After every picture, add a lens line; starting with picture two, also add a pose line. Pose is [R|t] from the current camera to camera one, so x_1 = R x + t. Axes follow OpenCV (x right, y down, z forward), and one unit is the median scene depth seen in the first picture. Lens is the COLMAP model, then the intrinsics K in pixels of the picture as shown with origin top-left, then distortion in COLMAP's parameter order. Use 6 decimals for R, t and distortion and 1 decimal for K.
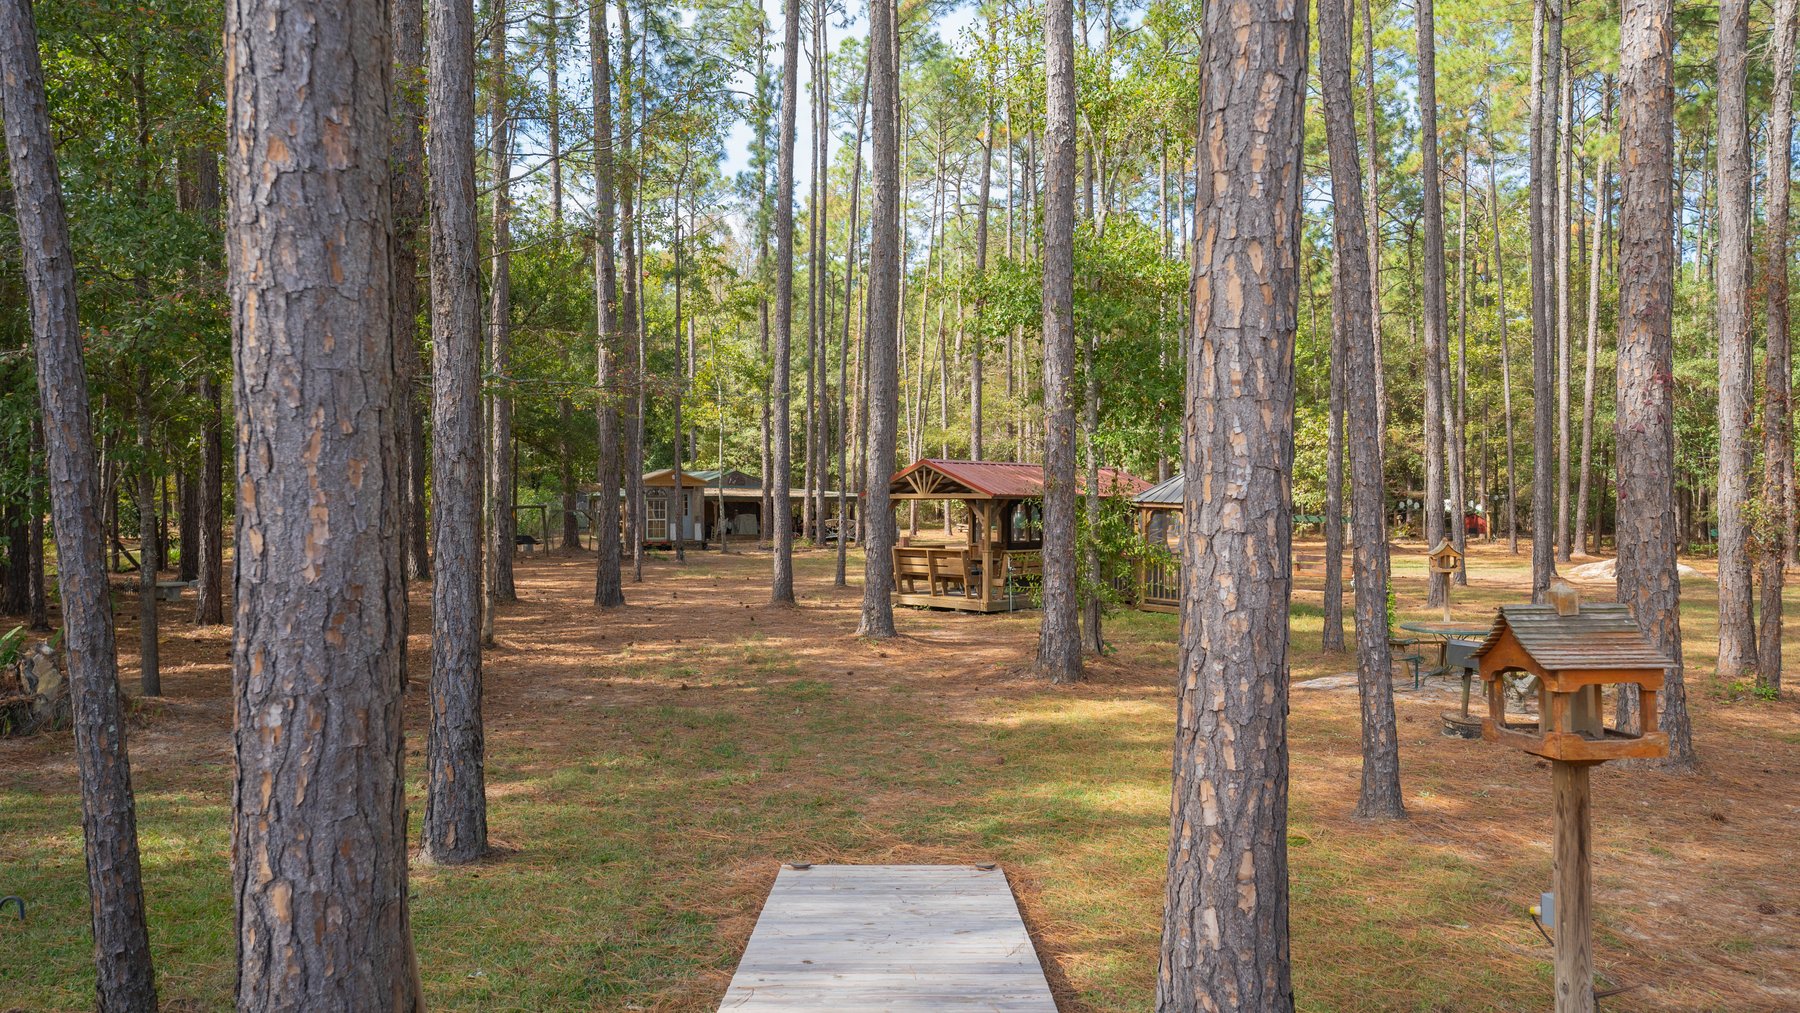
lens RADIAL K [[1168.5, 0, 900.0], [0, 1168.5, 506.5], [0, 0, 1]] dist [0.021589, -0.004078]
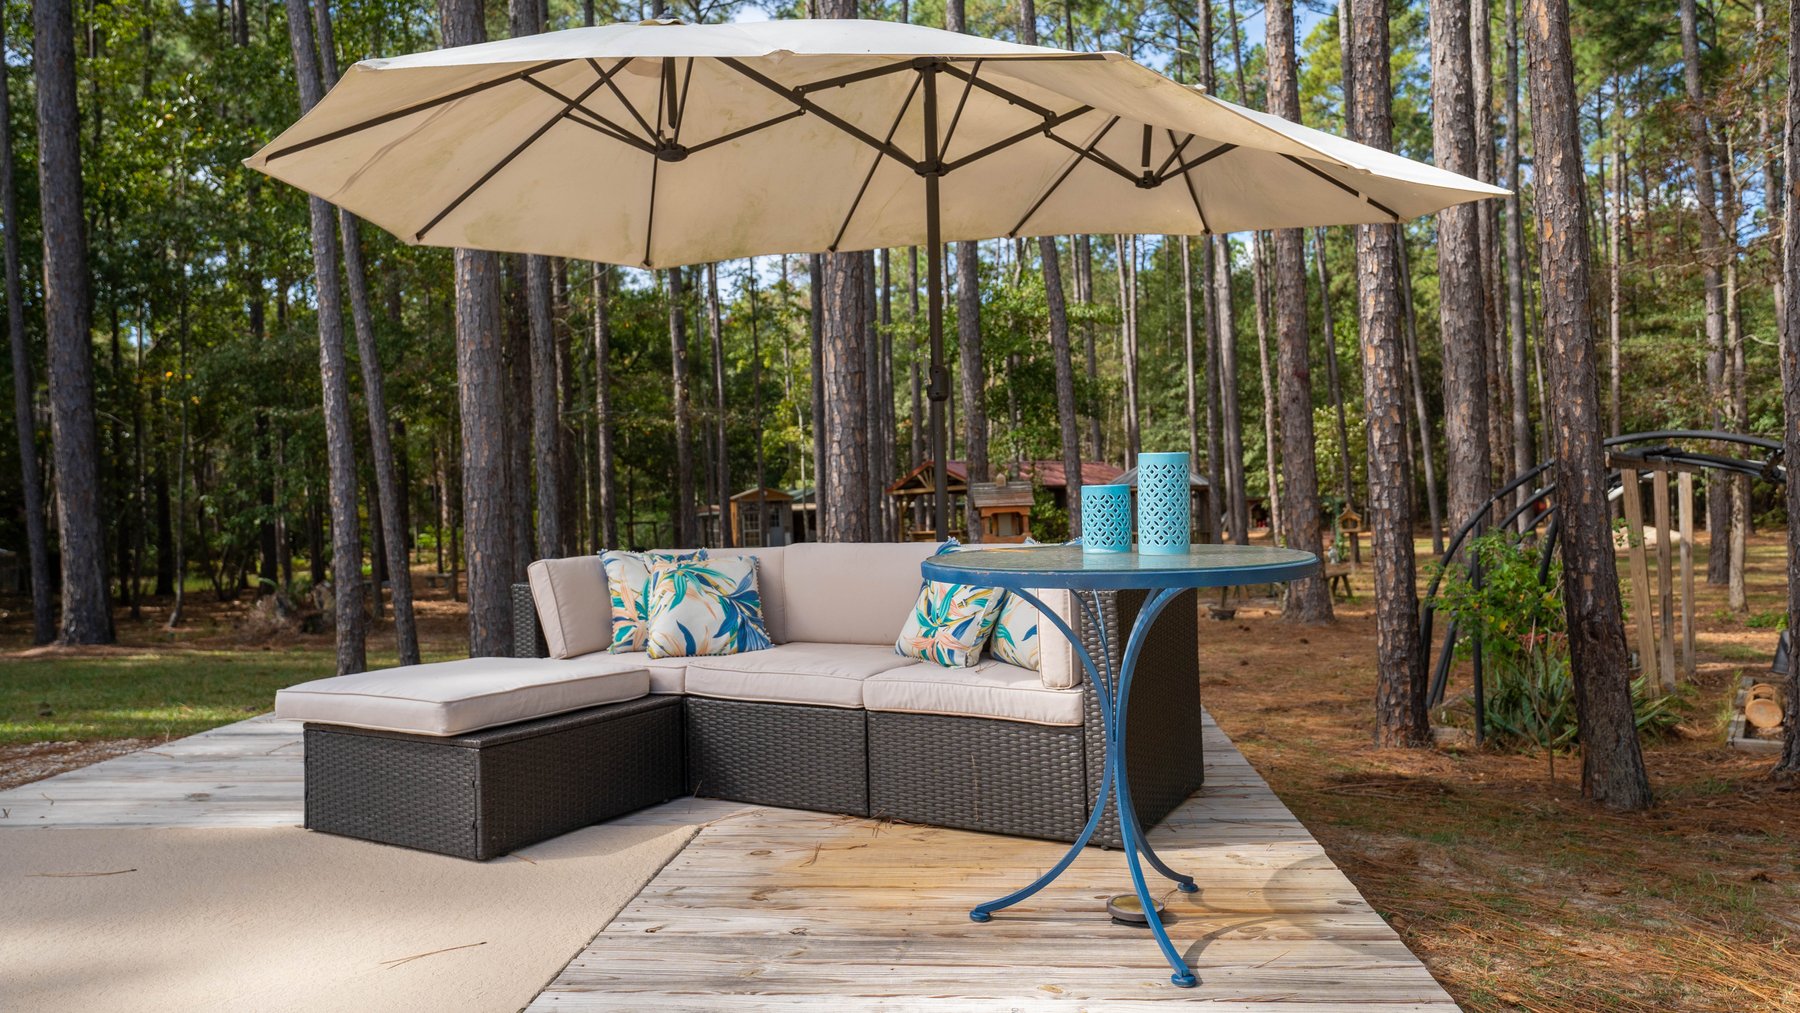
lens RADIAL K [[1164.6, 0, 900.0], [0, 1164.6, 506.5], [0, 0, 1]] dist [0.020454, 0.000294]
pose [[0.993556, -0.041414, -0.105510, 0.115936], [0.039479, 0.999013, -0.020362, 0.032196], [0.106249, 0.016065, 0.994210, -0.246467]]
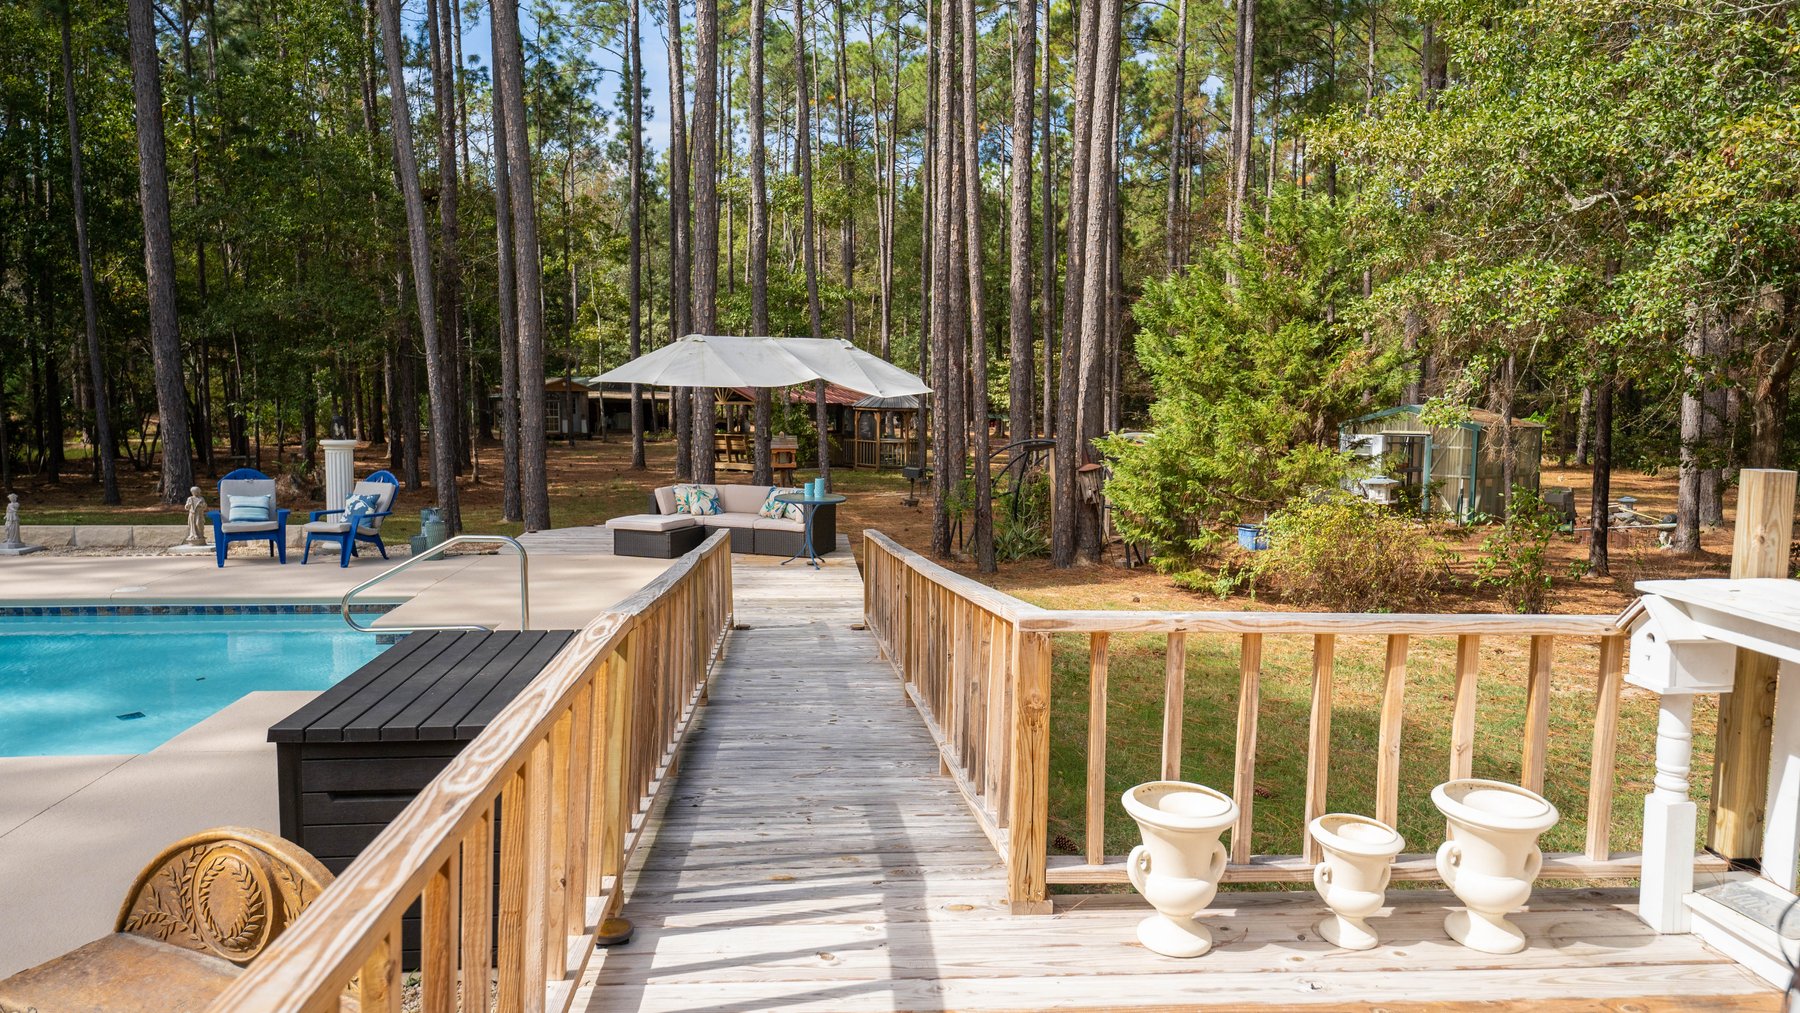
lens RADIAL K [[1168.5, 0, 900.0], [0, 1168.5, 506.5], [0, 0, 1]] dist [0.021589, -0.004078]
pose [[0.995645, -0.007619, 0.092909, 0.114822], [-0.000568, 0.996140, 0.087774, -0.008259], [-0.093219, -0.087444, 0.991798, -0.686892]]
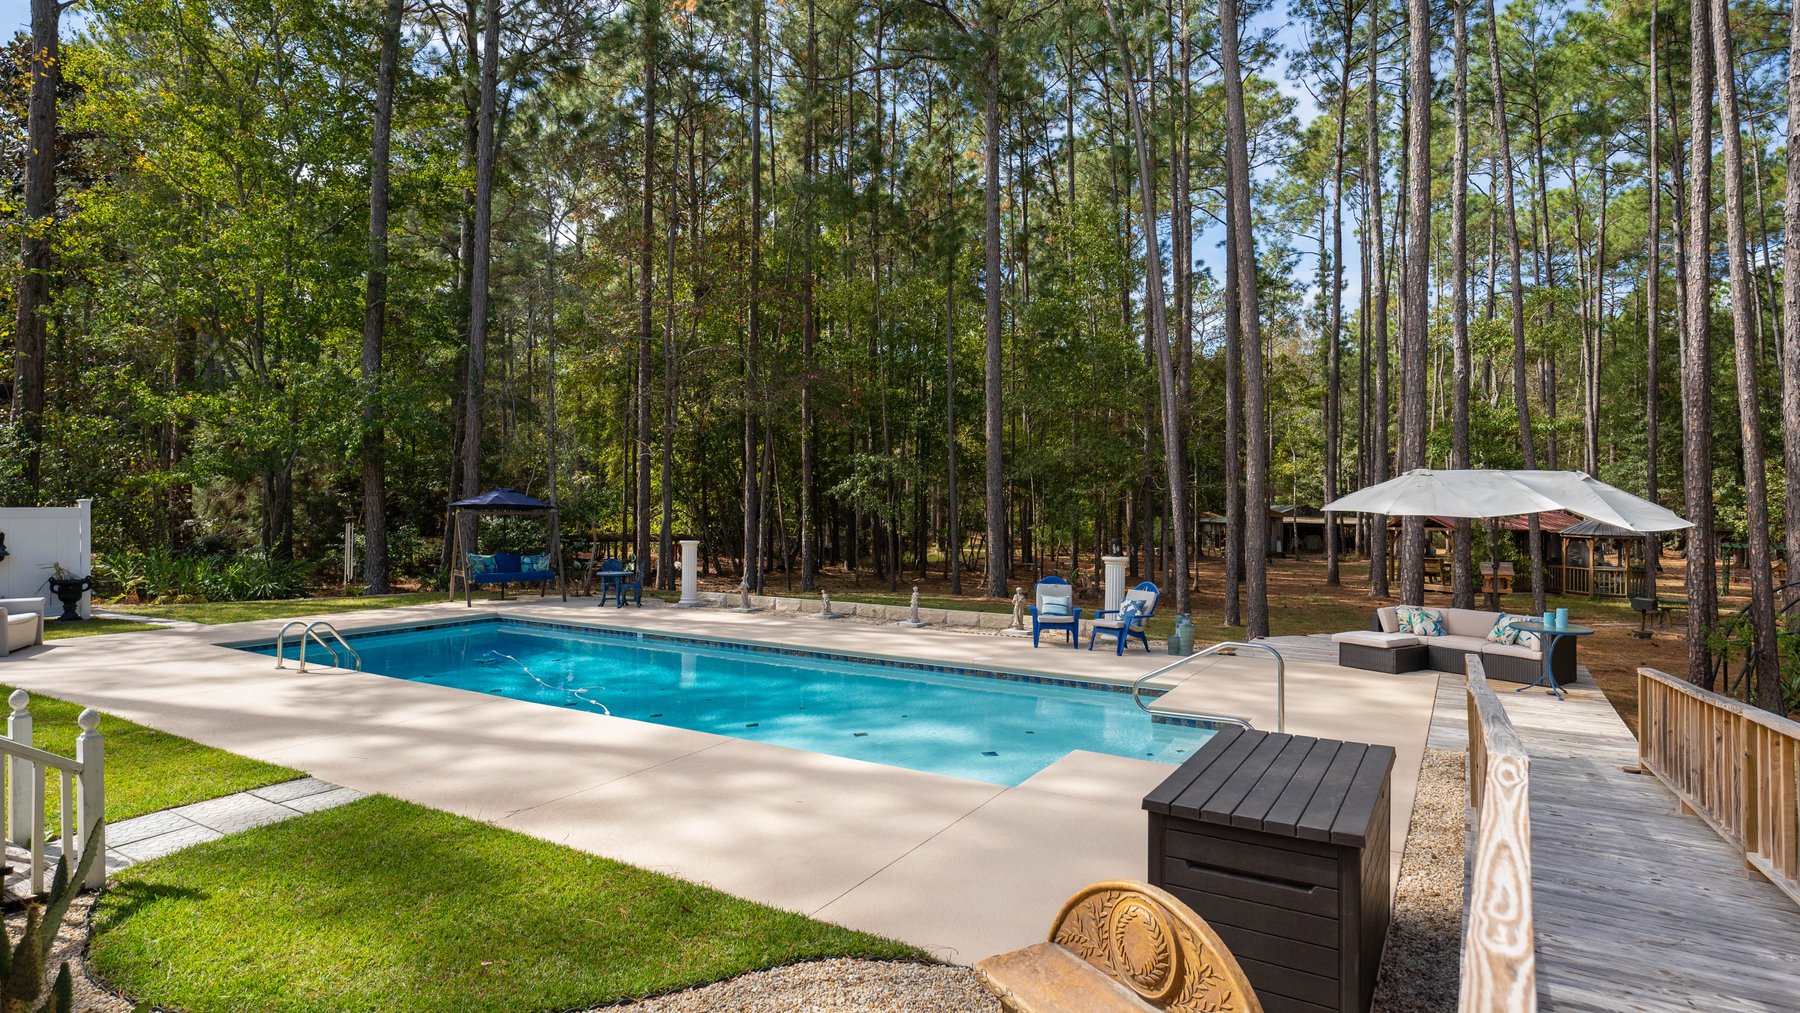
lens RADIAL K [[948.9, 0, 900.0], [0, 948.9, 506.5], [0, 0, 1]] dist [-0.003345, 0.001018]
pose [[0.856766, 0.000010, -0.515706, 0.091348], [-0.010033, 0.999811, -0.016650, -0.010844], [0.515608, 0.019439, 0.856604, -0.683959]]
